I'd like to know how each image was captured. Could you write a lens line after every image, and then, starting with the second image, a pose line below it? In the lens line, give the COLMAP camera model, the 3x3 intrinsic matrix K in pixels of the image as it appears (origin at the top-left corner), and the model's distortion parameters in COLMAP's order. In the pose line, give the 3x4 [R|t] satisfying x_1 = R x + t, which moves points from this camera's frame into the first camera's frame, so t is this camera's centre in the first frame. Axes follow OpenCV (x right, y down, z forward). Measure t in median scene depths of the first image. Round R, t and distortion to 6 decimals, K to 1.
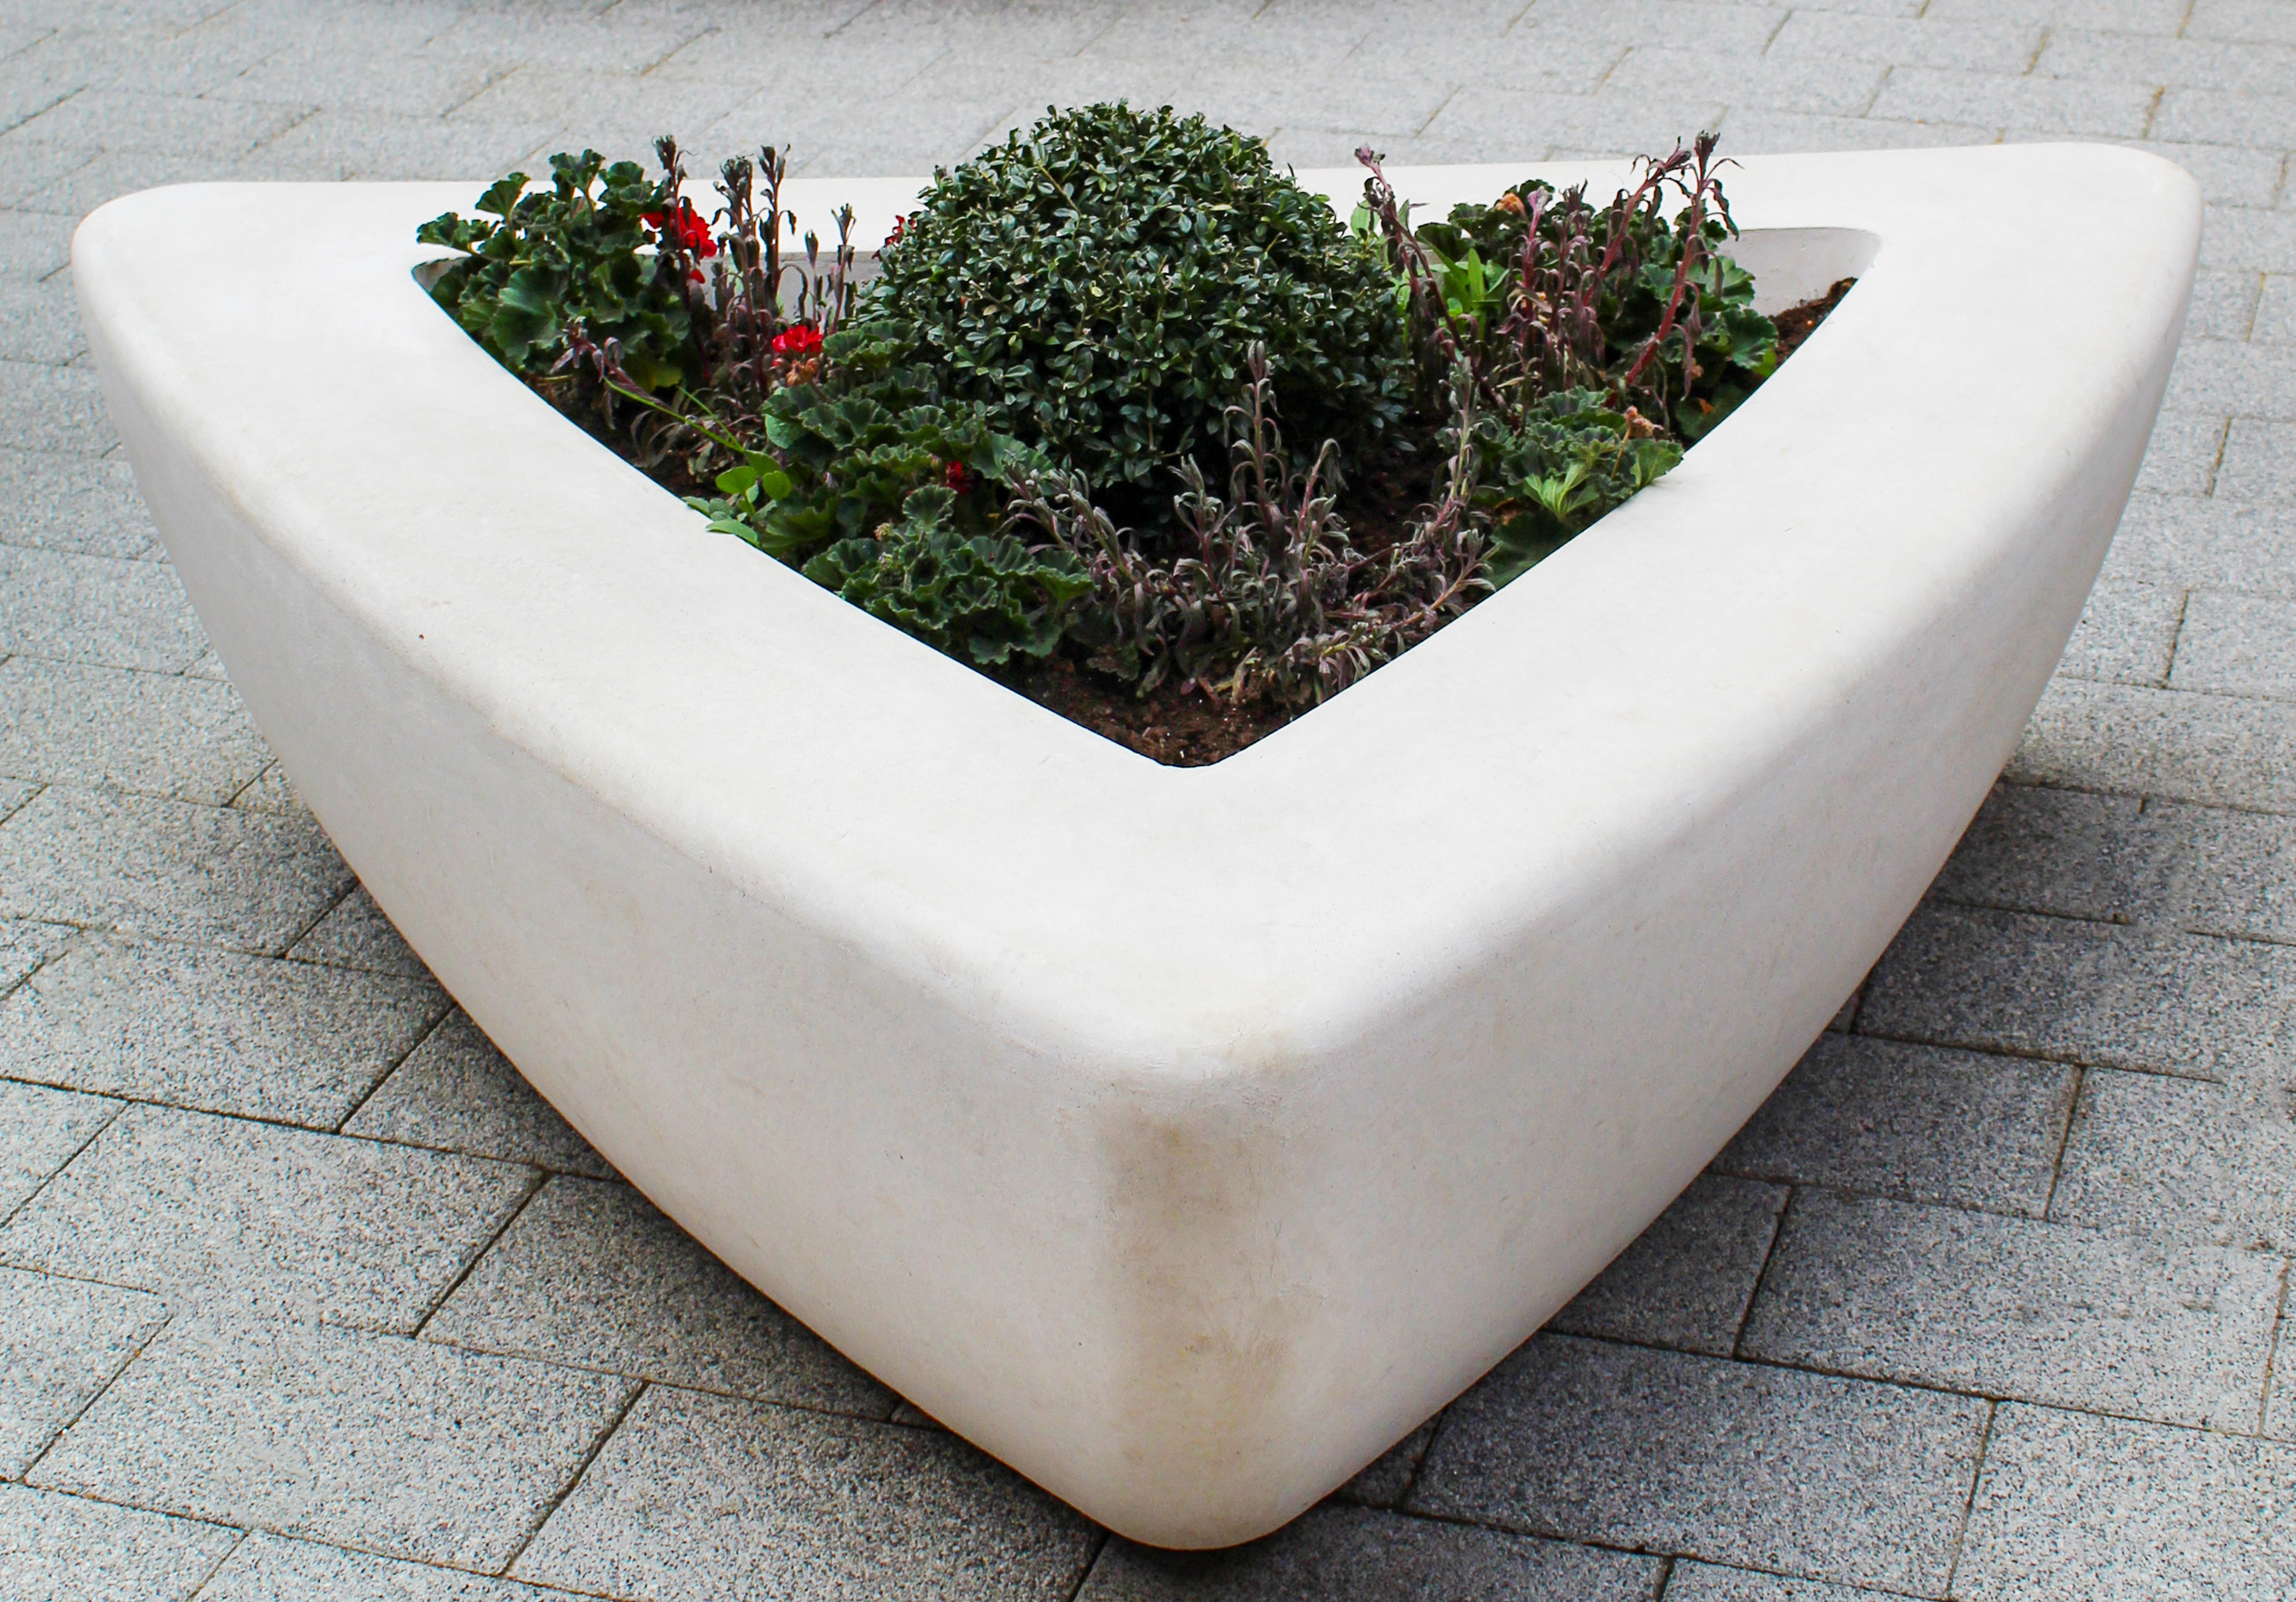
lens RADIAL K [[4403.1, 0, 1097.9], [0, 4403.1, 800.7], [0, 0, 1]] dist [-0.020525, -0.249428]
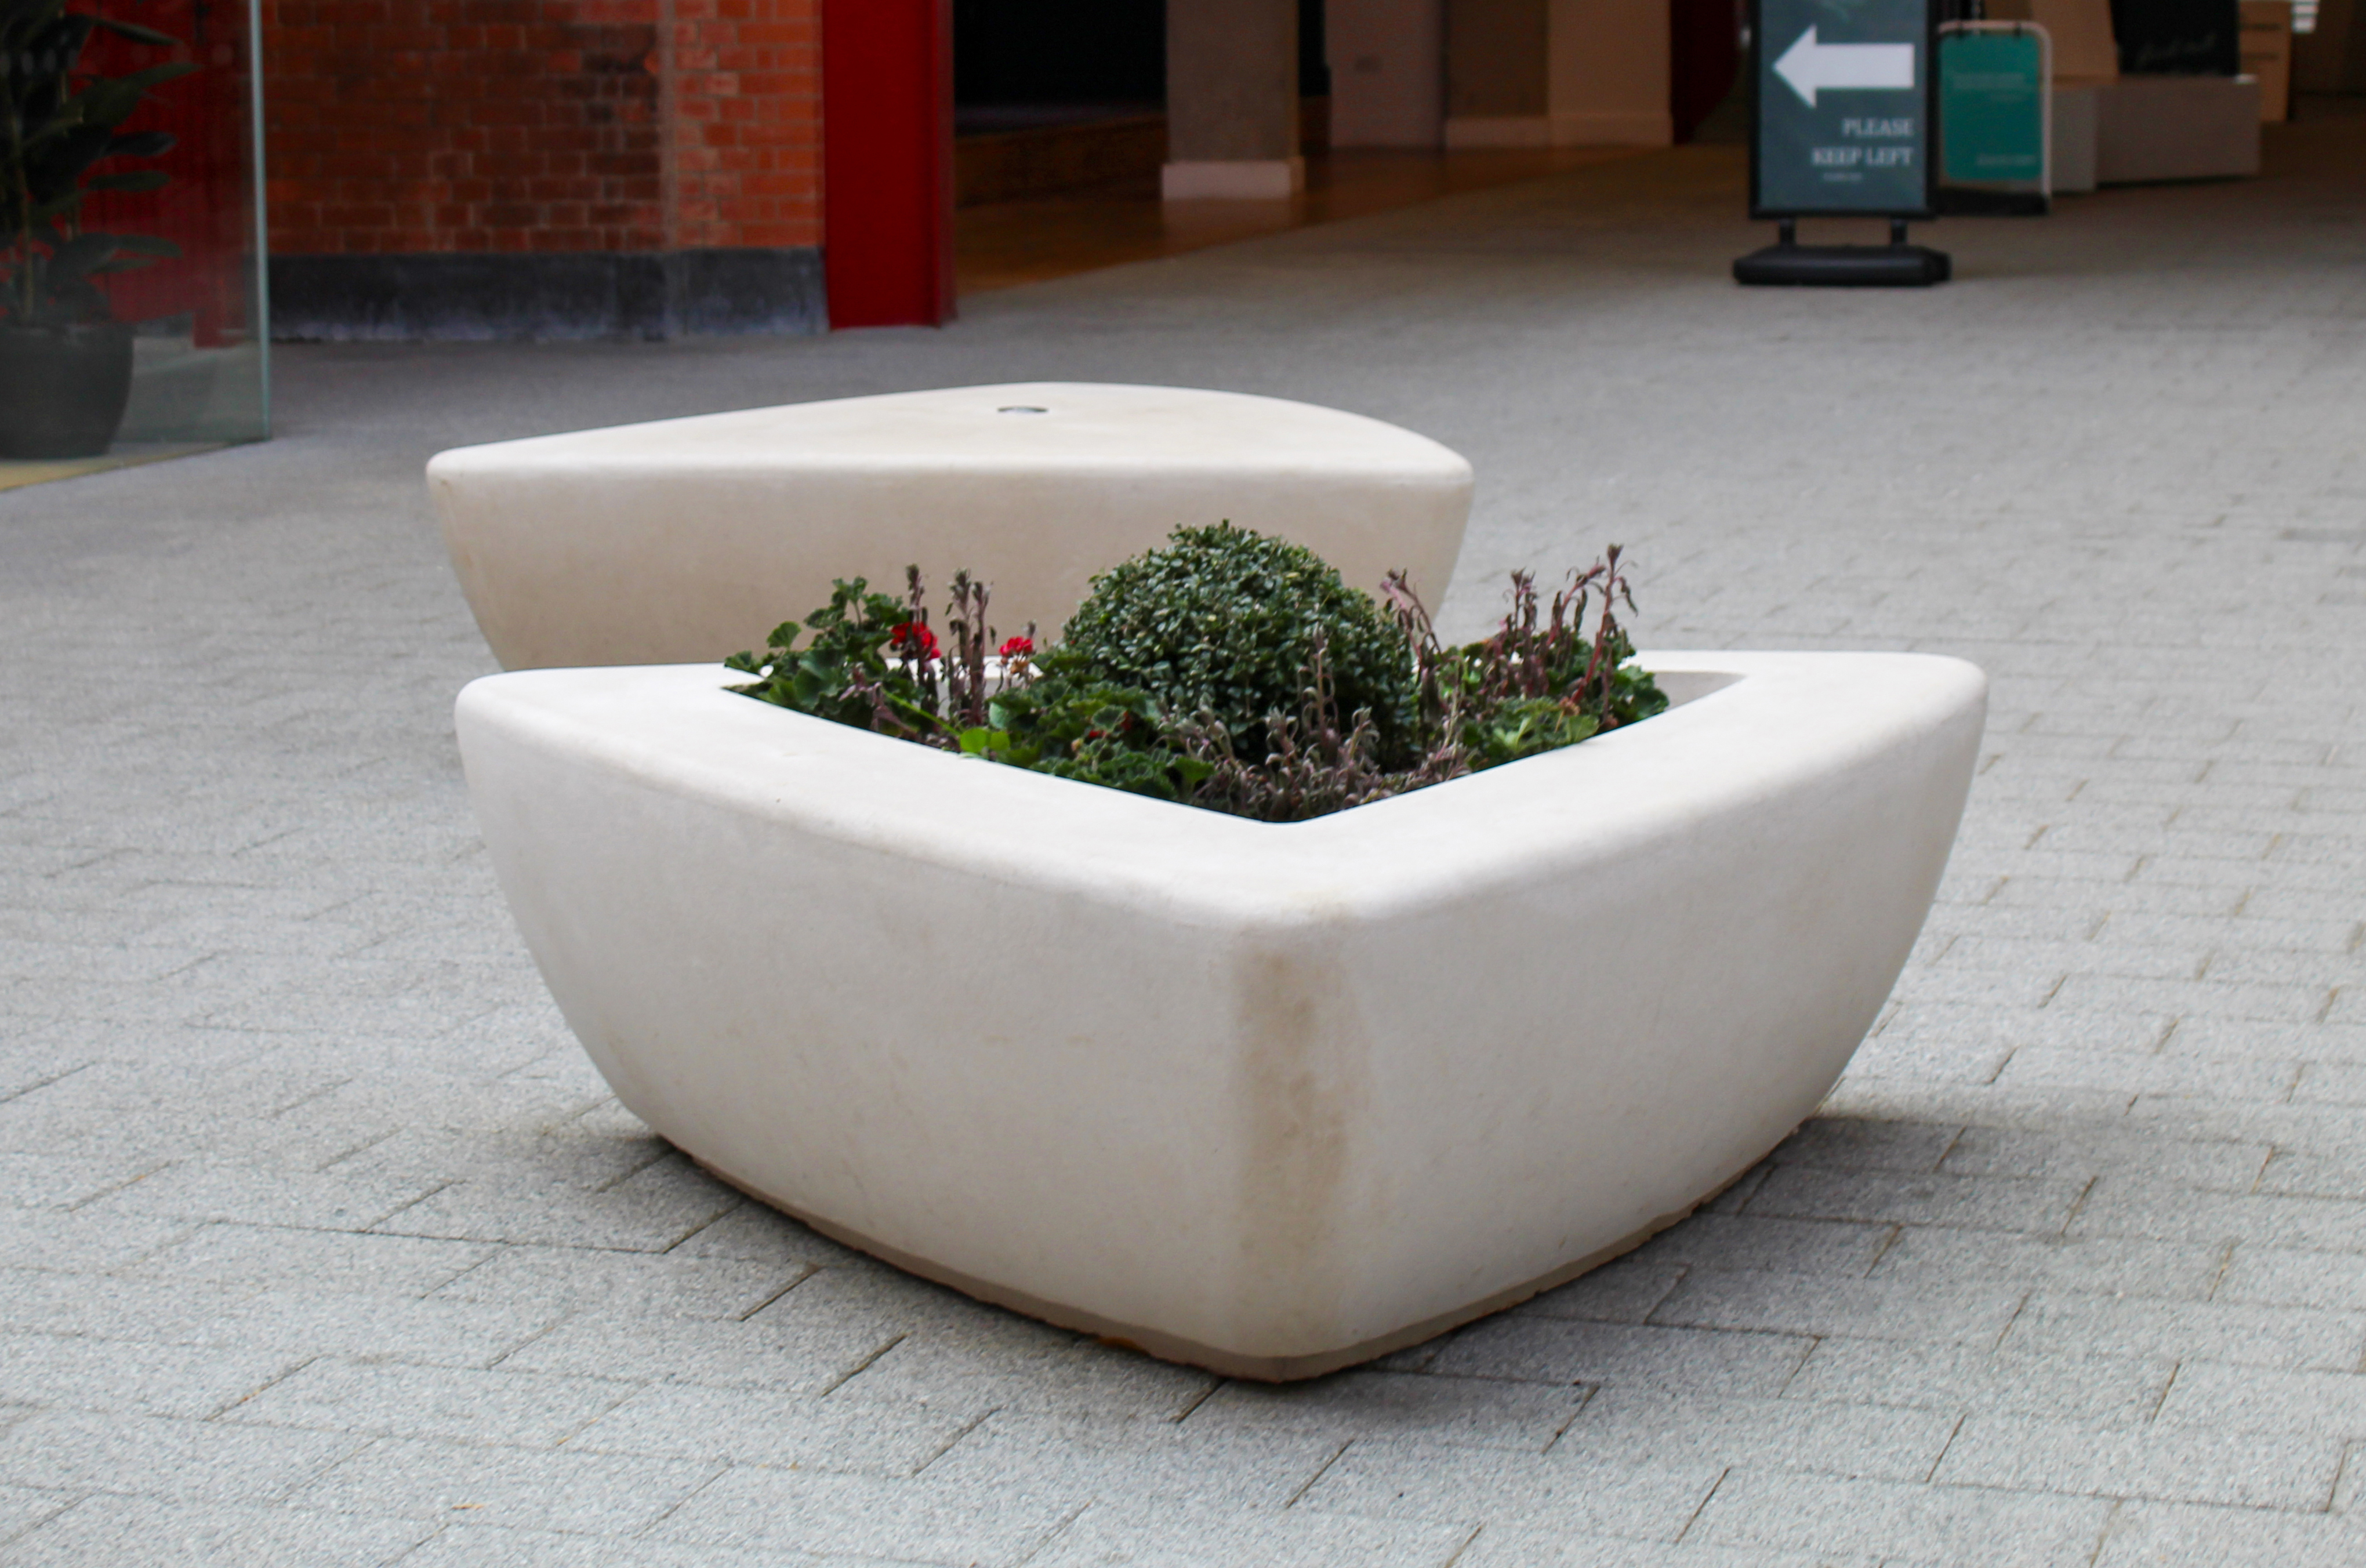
lens RADIAL K [[3952.0, 0, 1183.0], [0, 3952.0, 784.0], [0, 0, 1]] dist [0.031334, 0.094378]
pose [[0.999936, 0.005180, 0.010066, -0.023611], [-0.003113, 0.980720, -0.195392, 0.206675], [-0.010884, 0.195348, 0.980674, -0.328679]]
